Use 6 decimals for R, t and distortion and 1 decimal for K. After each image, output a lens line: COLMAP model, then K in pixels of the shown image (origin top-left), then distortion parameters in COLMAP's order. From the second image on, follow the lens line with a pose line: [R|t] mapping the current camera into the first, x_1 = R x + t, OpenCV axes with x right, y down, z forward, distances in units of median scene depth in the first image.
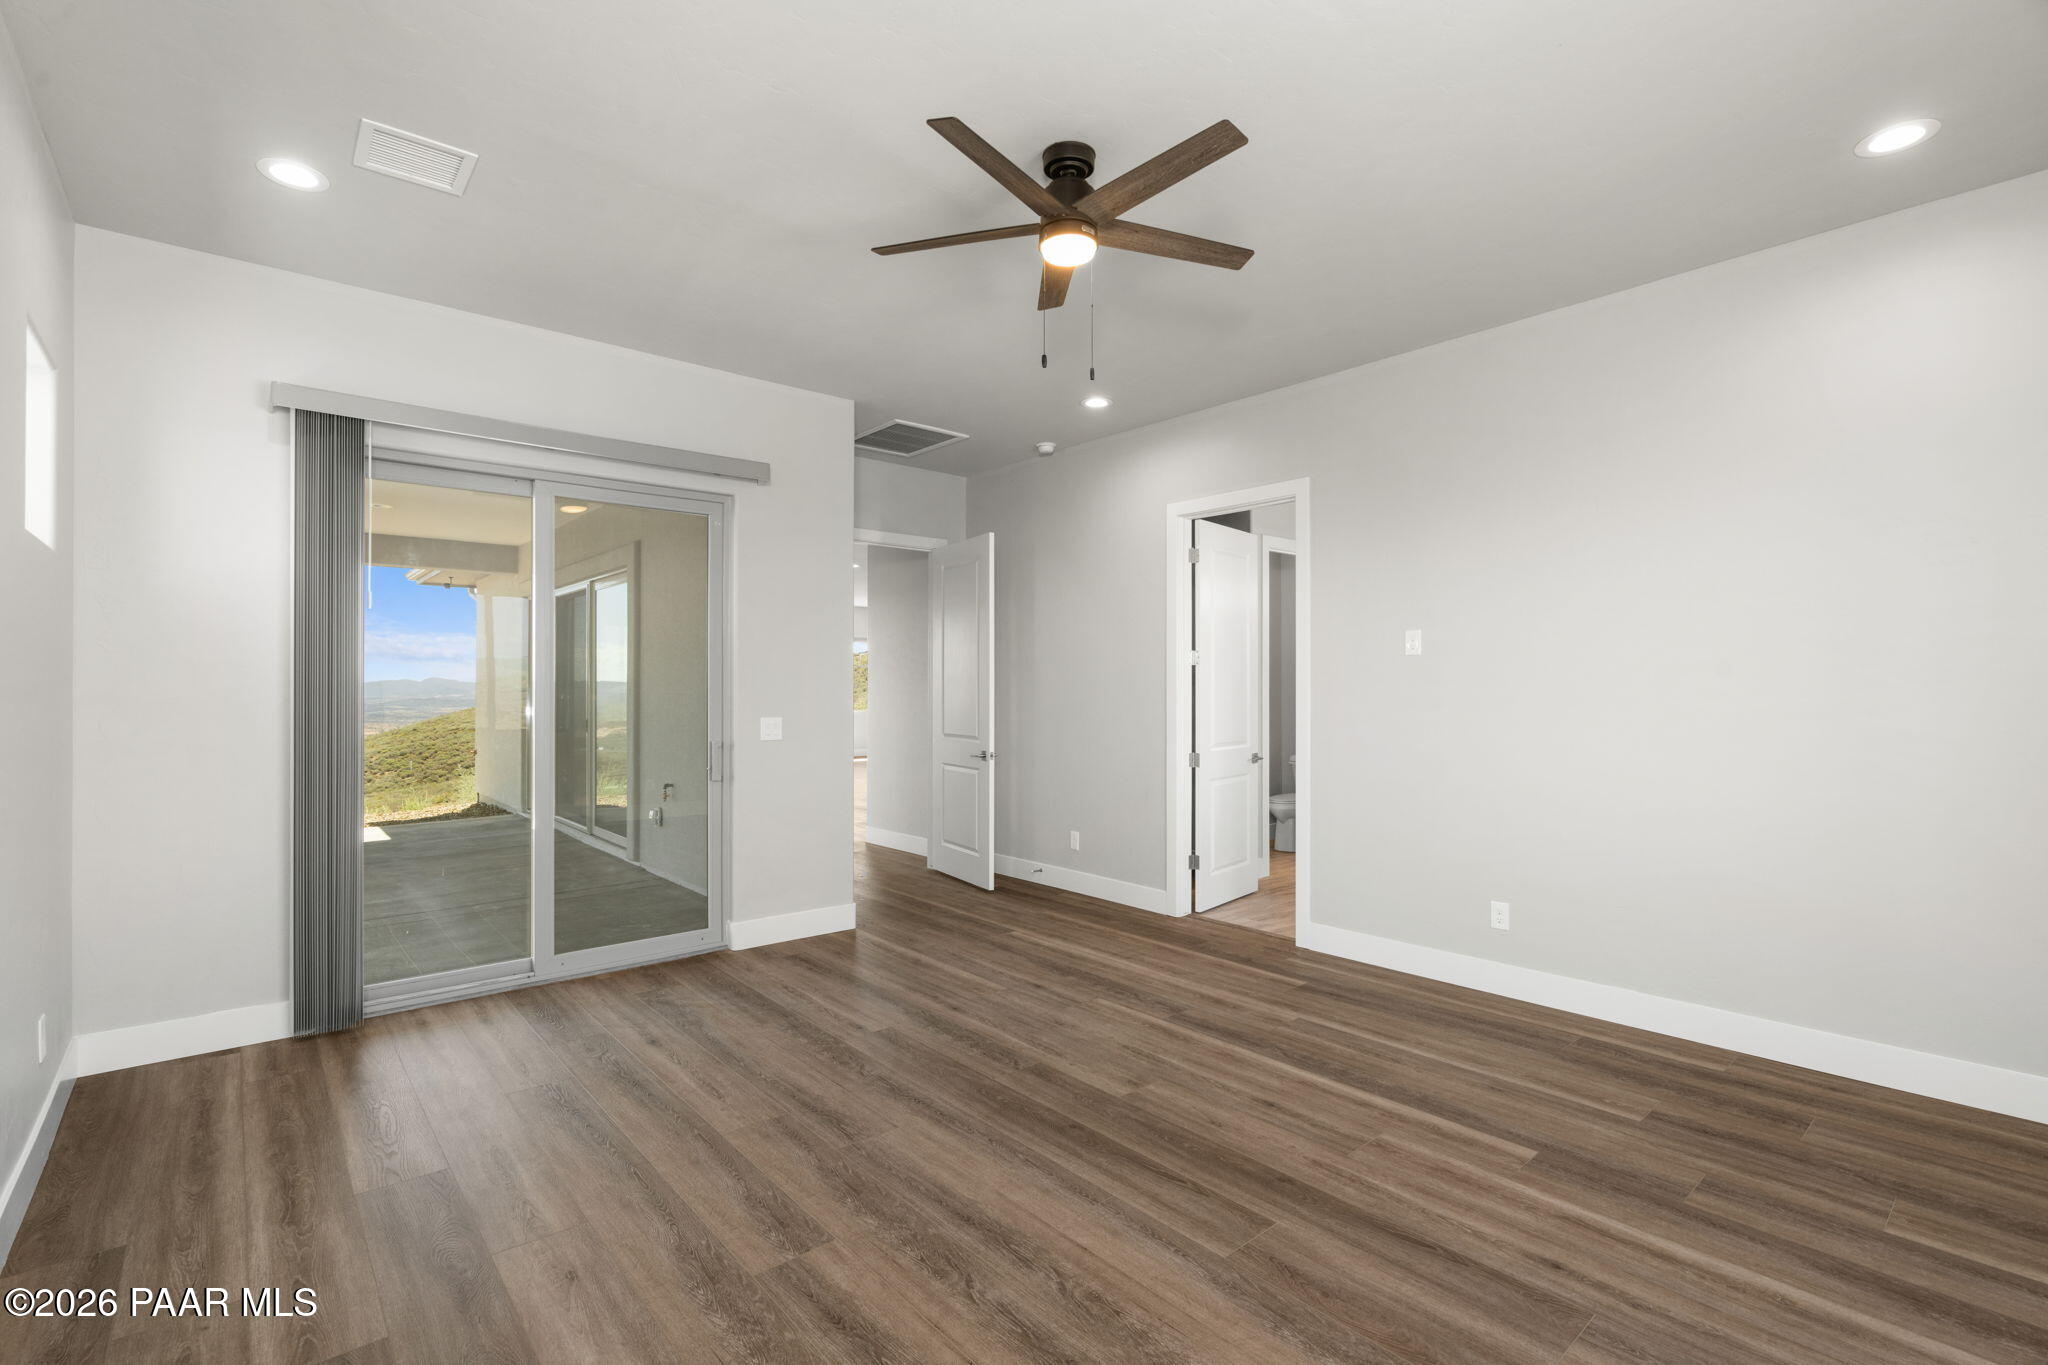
lens RADIAL K [[964.1, 0, 1024.0], [0, 964.1, 682.5], [0, 0, 1]] dist [0.002422, 0.000570]
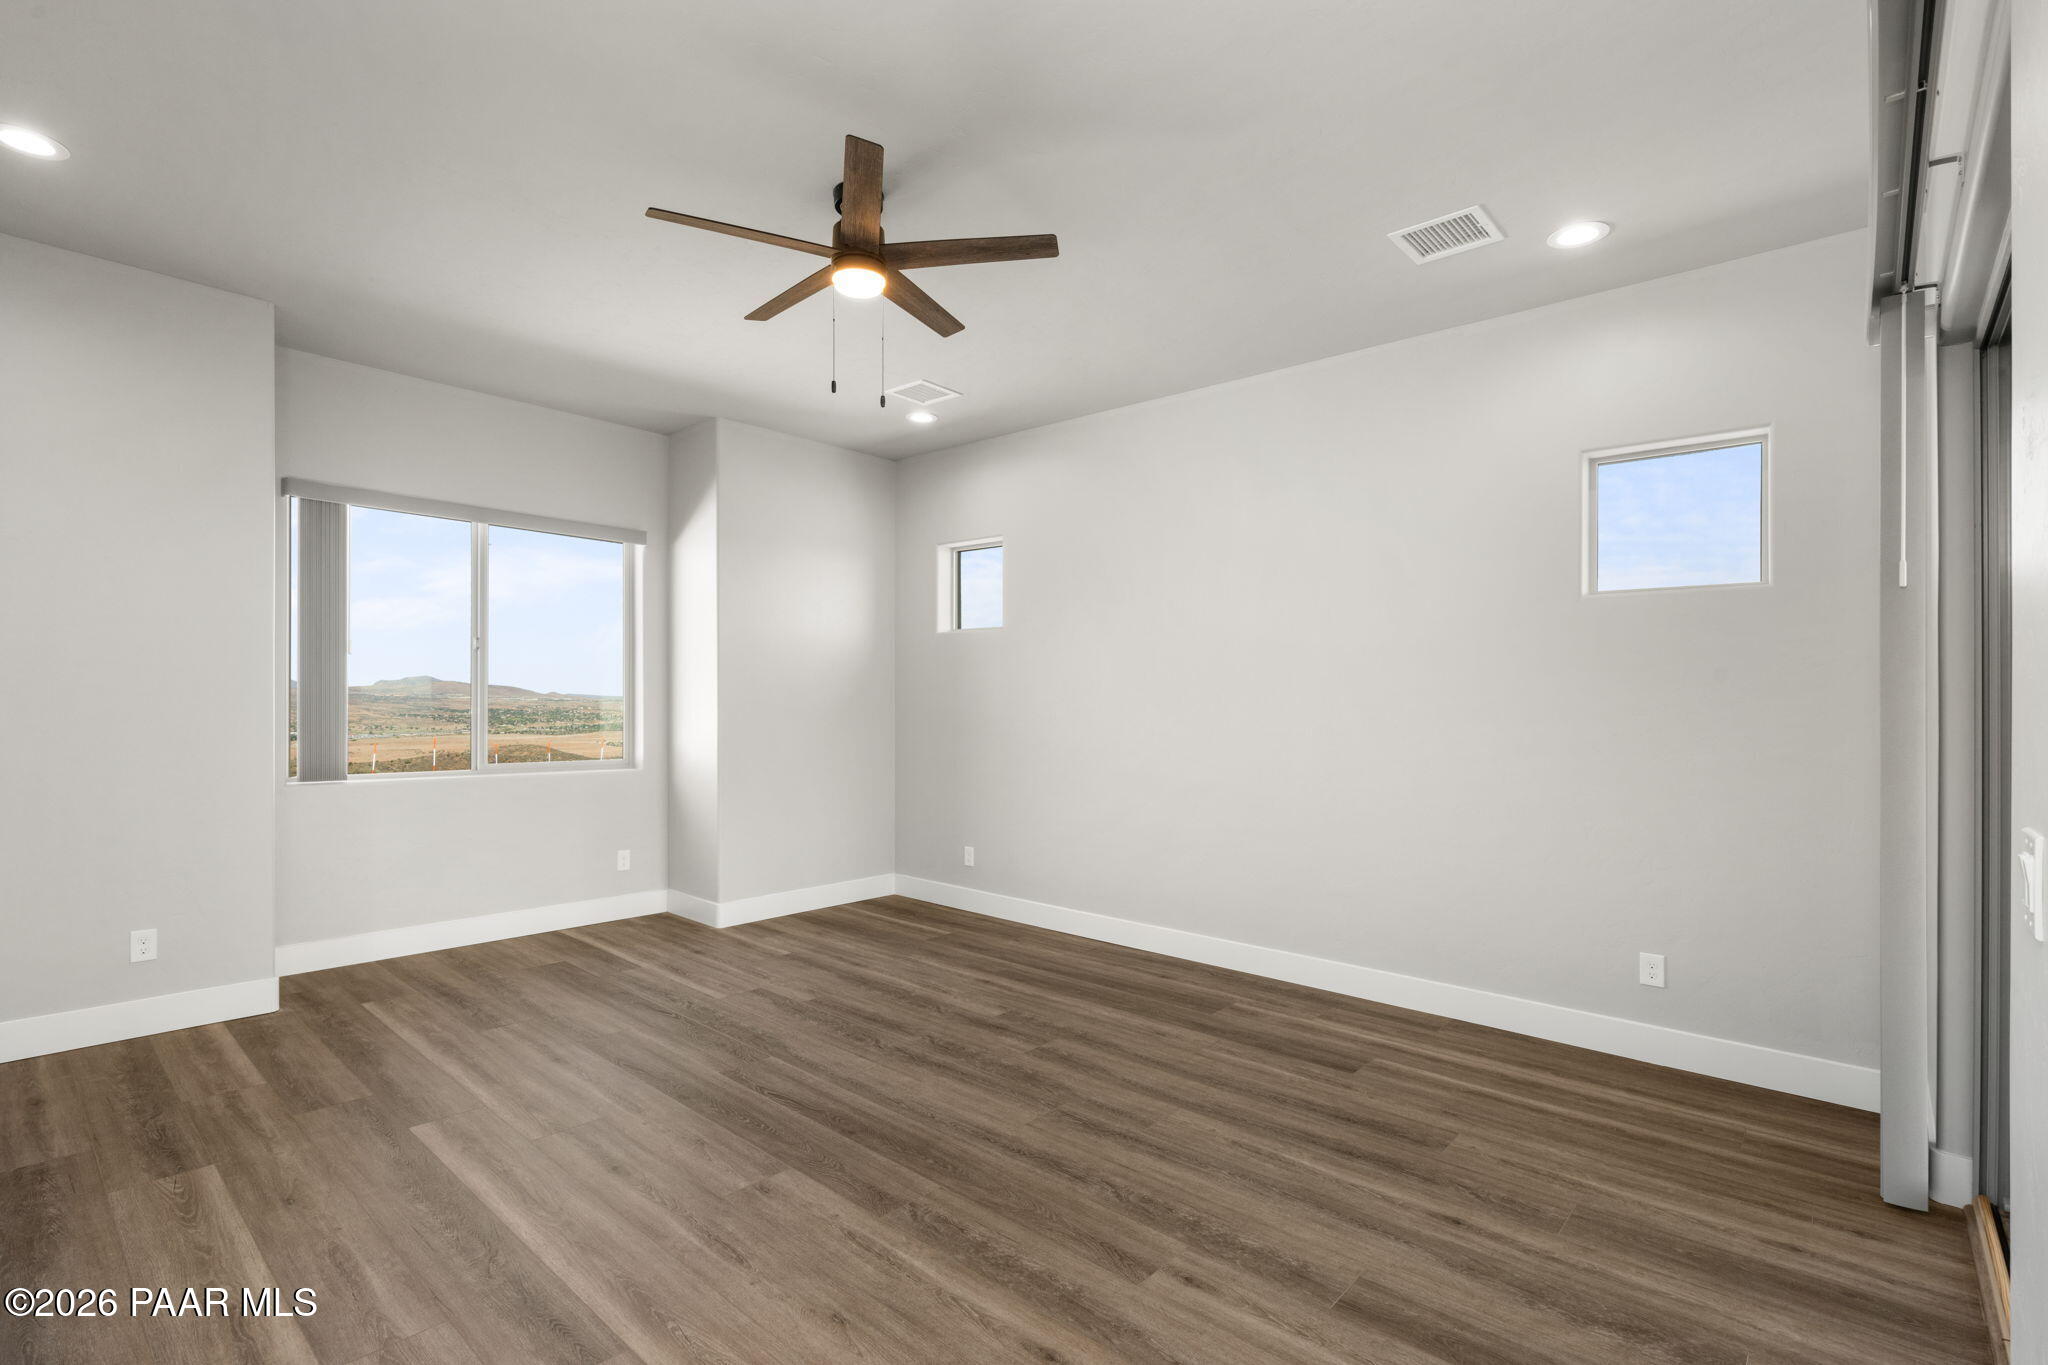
lens RADIAL K [[964.1, 0, 1024.0], [0, 964.1, 682.5], [0, 0, 1]] dist [0.002422, 0.000570]
pose [[-0.990962, -0.014419, -0.133369, 0.014299], [-0.011191, 0.999627, -0.024921, 0.017751], [0.133679, -0.023203, -0.990753, 2.025763]]
